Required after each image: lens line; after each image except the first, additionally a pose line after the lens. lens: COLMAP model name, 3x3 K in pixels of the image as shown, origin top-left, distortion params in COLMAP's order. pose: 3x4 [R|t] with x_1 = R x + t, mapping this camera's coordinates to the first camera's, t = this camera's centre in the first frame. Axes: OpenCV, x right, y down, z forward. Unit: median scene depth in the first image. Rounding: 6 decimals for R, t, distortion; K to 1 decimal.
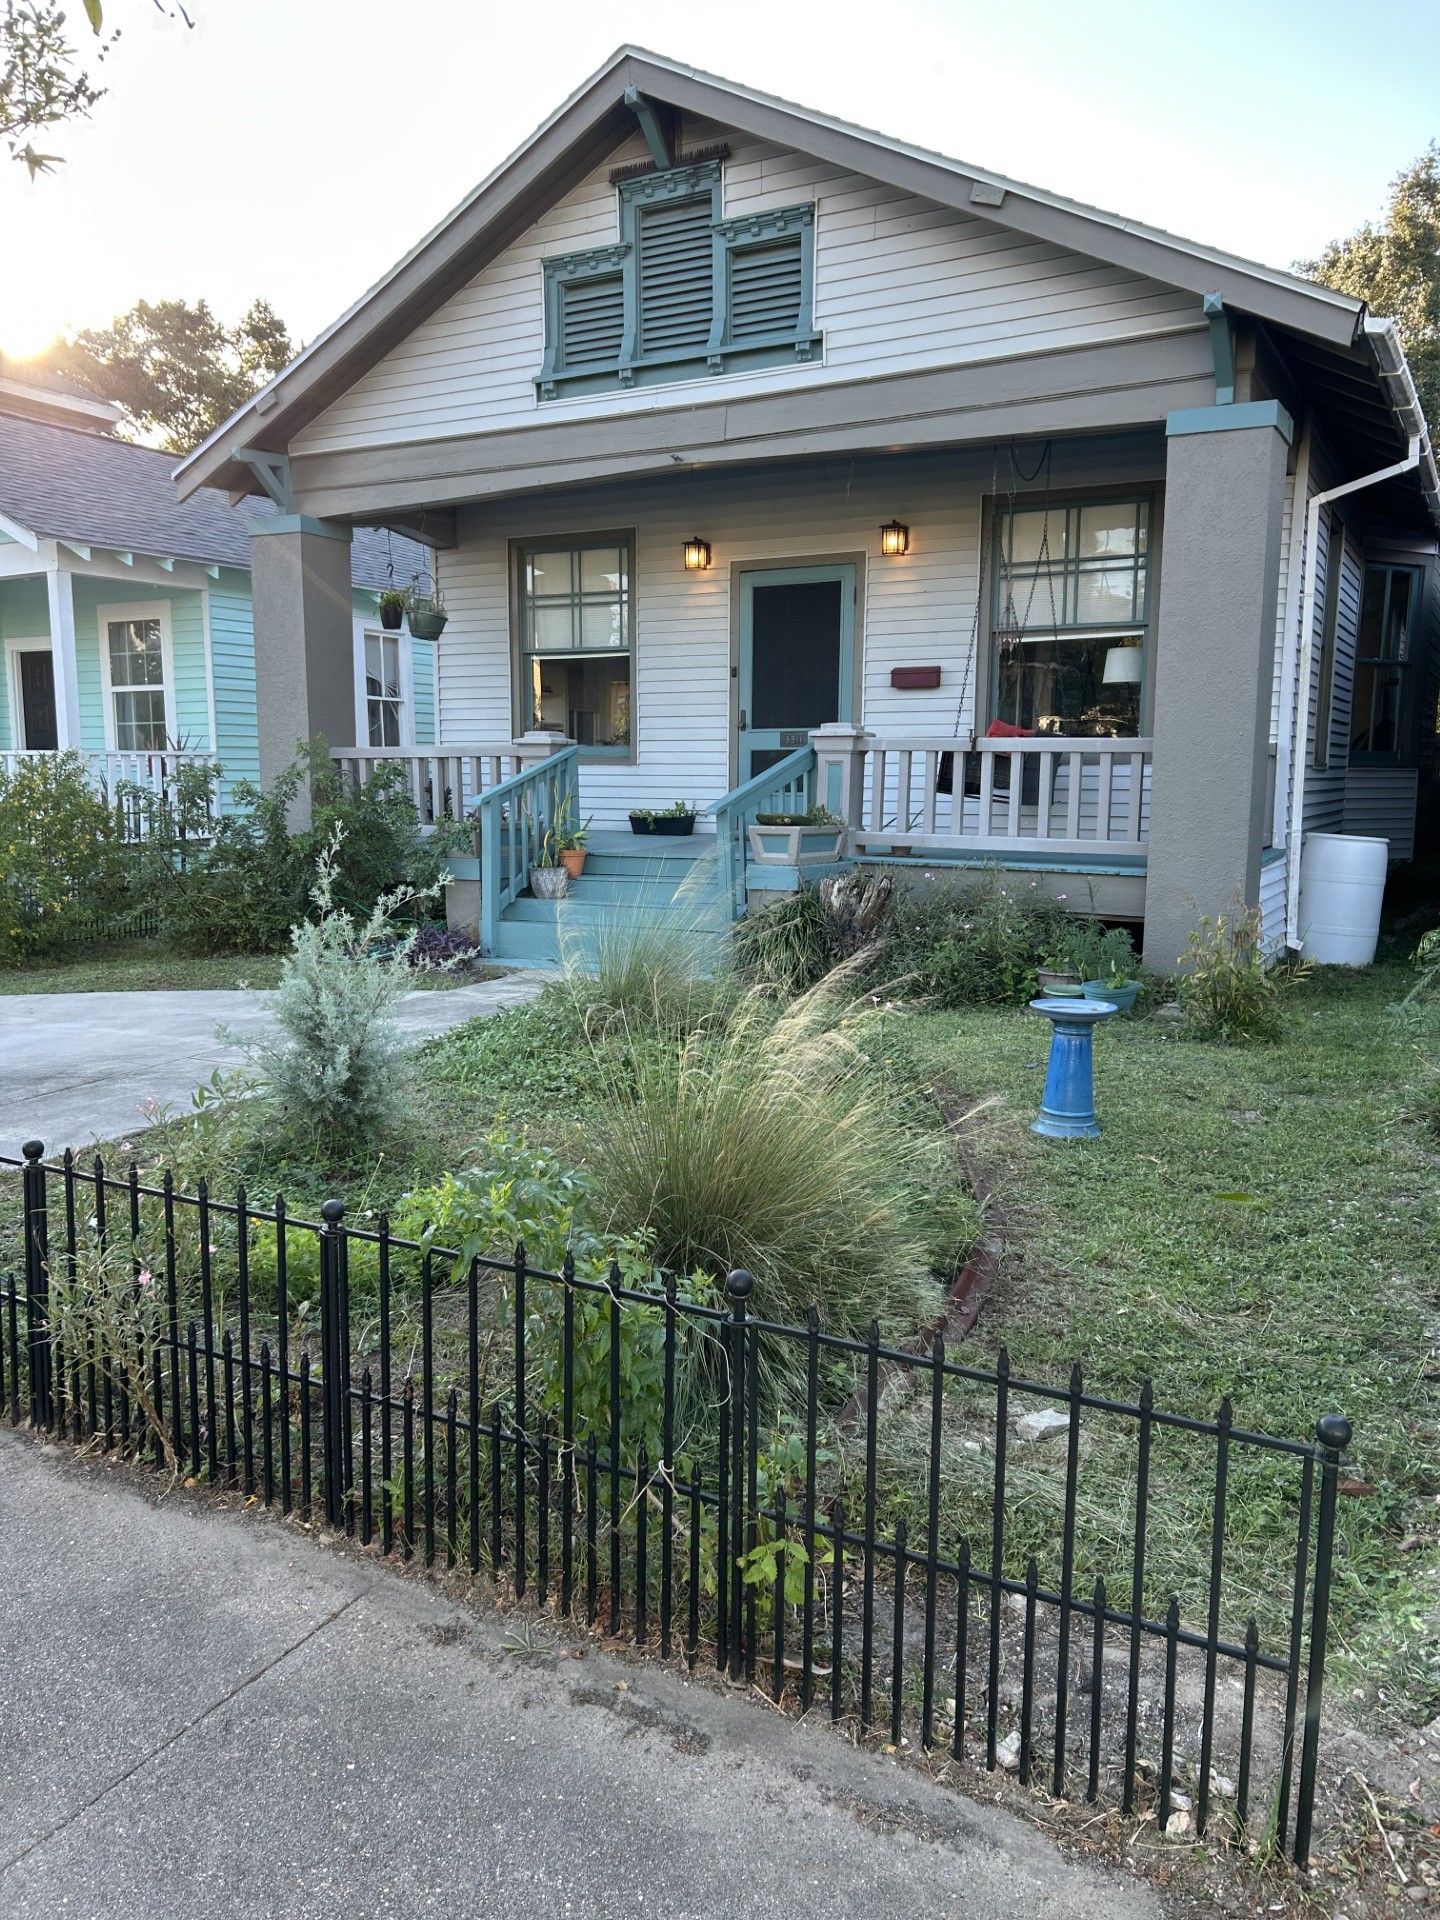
lens RADIAL K [[1435.2, 0, 714.6], [0, 1435.2, 961.5], [0, 0, 1]] dist [0.053285, -0.062402]
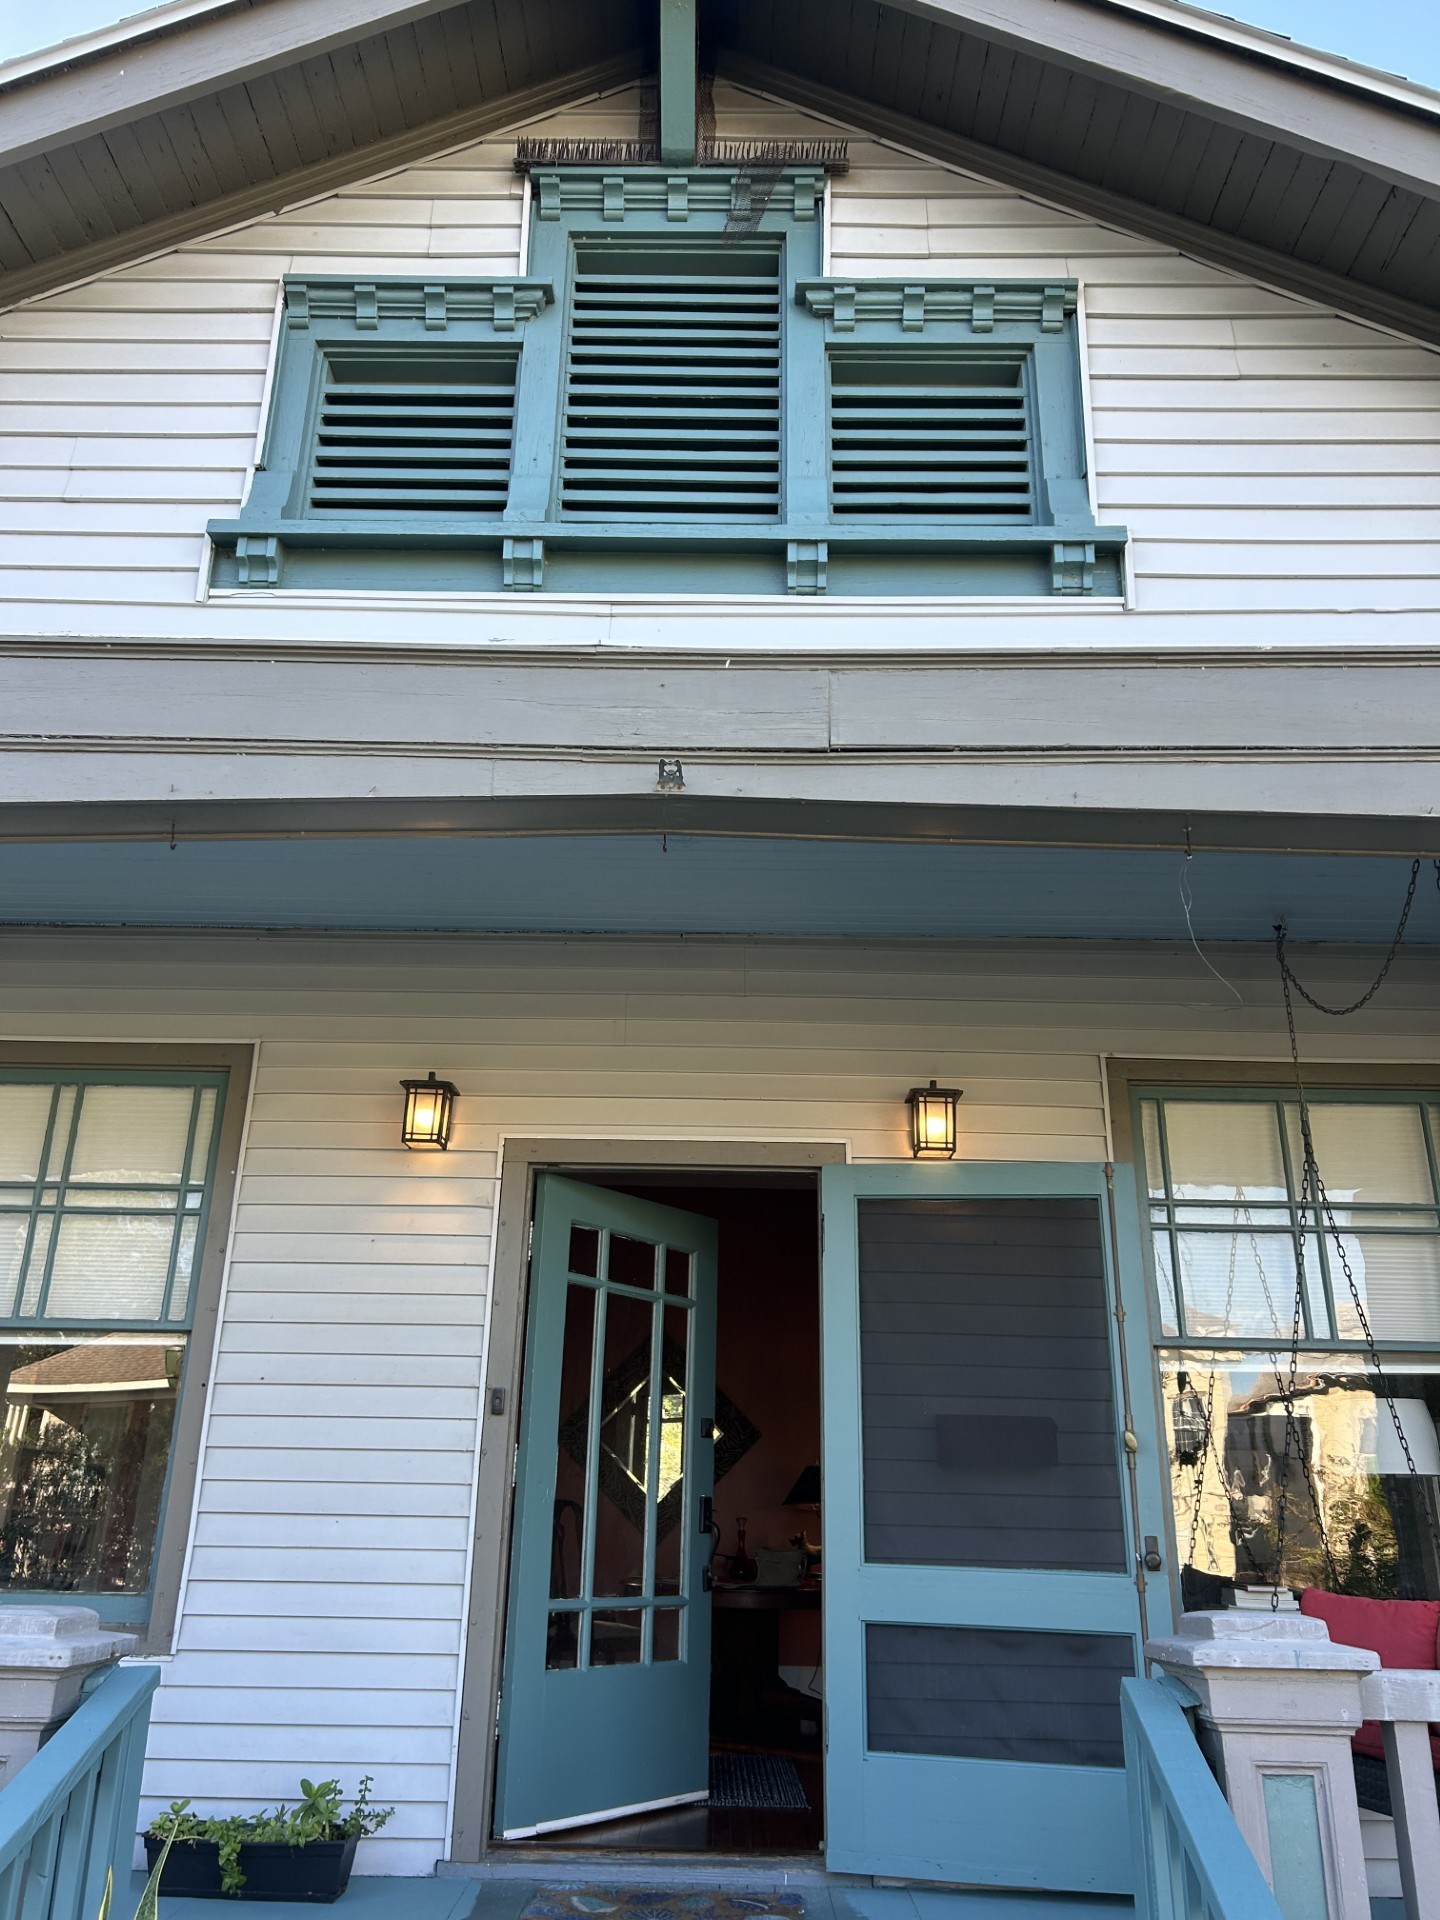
lens RADIAL K [[1435.2, 0, 723.1], [0, 1435.2, 960.4], [0, 0, 1]] dist [0.053285, -0.062402]
pose [[0.882893, 0.177117, 0.434891, -0.150489], [0.044847, 0.890099, -0.453555, -0.149653], [-0.467428, 0.419944, 0.777919, 0.722900]]
